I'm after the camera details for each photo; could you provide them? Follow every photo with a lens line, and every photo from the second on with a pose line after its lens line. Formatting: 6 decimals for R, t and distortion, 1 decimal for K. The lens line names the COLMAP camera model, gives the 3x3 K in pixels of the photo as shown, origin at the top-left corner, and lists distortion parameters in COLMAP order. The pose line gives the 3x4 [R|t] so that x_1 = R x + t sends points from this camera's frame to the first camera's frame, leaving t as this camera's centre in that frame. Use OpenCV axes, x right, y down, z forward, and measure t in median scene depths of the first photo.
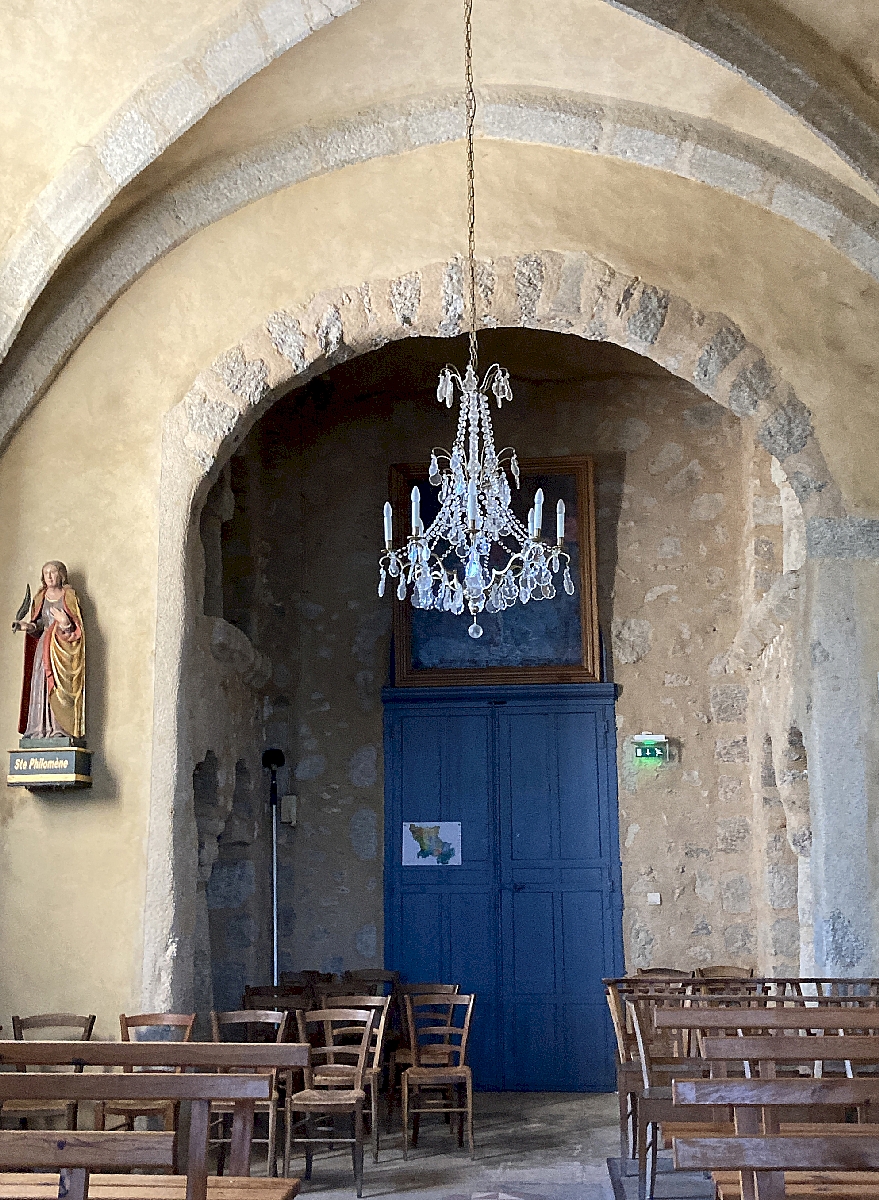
lens RADIAL K [[1448.9, 0, 439.7], [0, 1448.9, 599.8], [0, 0, 1]] dist [0.005568, 0.004886]
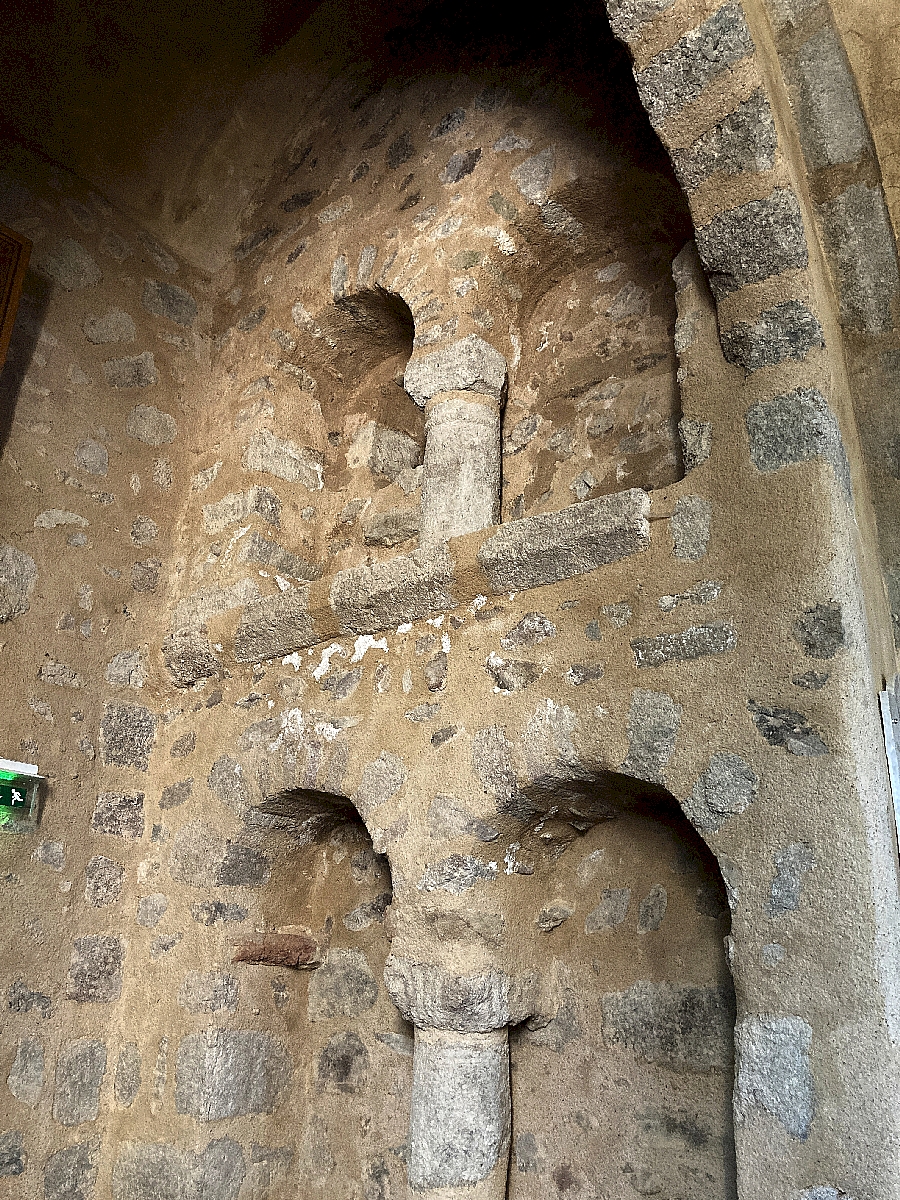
lens RADIAL K [[992.6, 0, 459.2], [0, 992.6, 597.7], [0, 0, 1]] dist [0.042448, -0.058910]
pose [[0.545662, 0.310166, 0.778492, -0.062212], [-0.170627, 0.950644, -0.259158, 0.102109], [-0.820451, 0.008581, 0.571653, 0.660416]]
